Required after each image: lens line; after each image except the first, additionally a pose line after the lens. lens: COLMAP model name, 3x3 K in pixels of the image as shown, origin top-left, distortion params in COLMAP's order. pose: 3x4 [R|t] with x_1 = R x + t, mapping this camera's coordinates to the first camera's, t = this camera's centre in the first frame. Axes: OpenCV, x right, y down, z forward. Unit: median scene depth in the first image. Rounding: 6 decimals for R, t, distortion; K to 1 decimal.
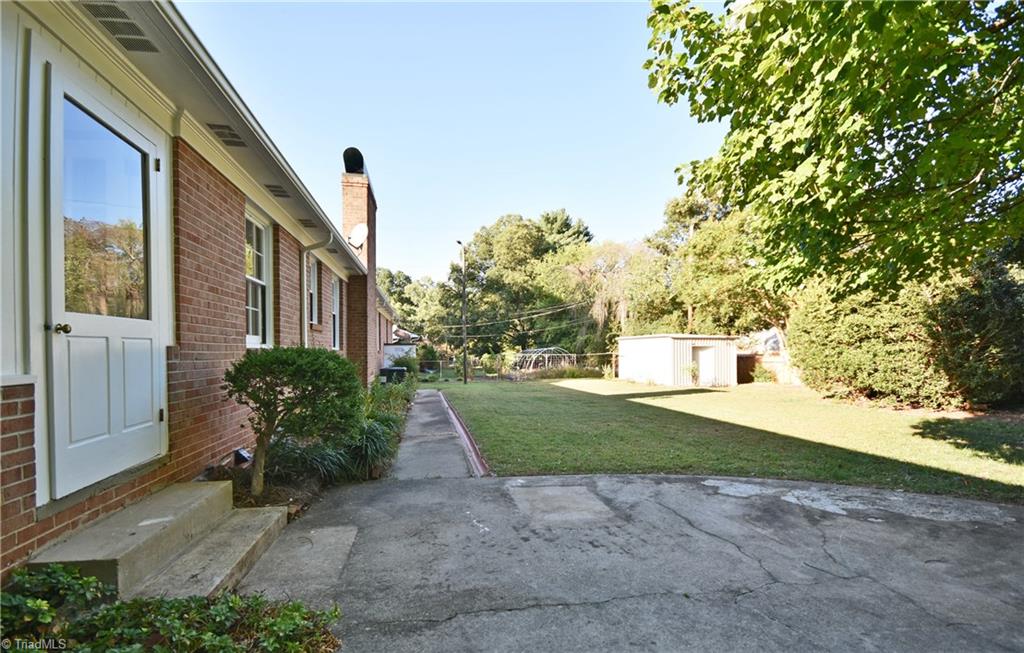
lens RADIAL K [[452.5, 0, 510.9], [0, 452.5, 354.1], [0, 0, 1]] dist [-0.007908, -0.000506]
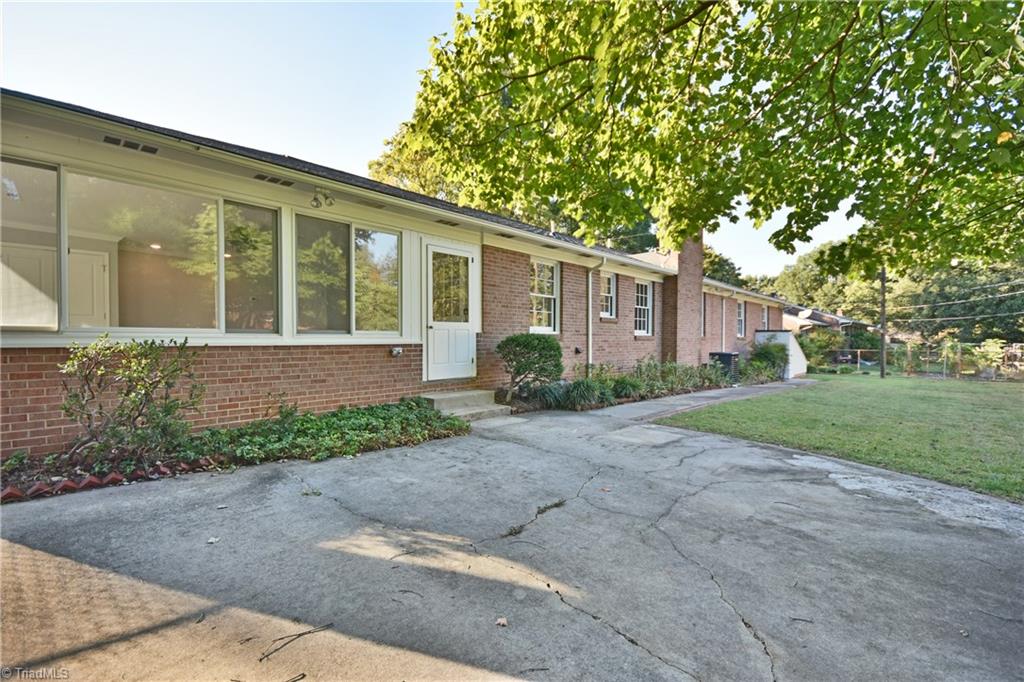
lens RADIAL K [[455.3, 0, 512.0], [0, 455.3, 341.0], [0, 0, 1]] dist [-0.001734, -0.000359]
pose [[0.599172, 0.009712, -0.800561, 1.260761], [-0.010396, 0.999937, 0.004350, 0.014004], [0.800553, 0.005716, 0.599235, -0.308032]]
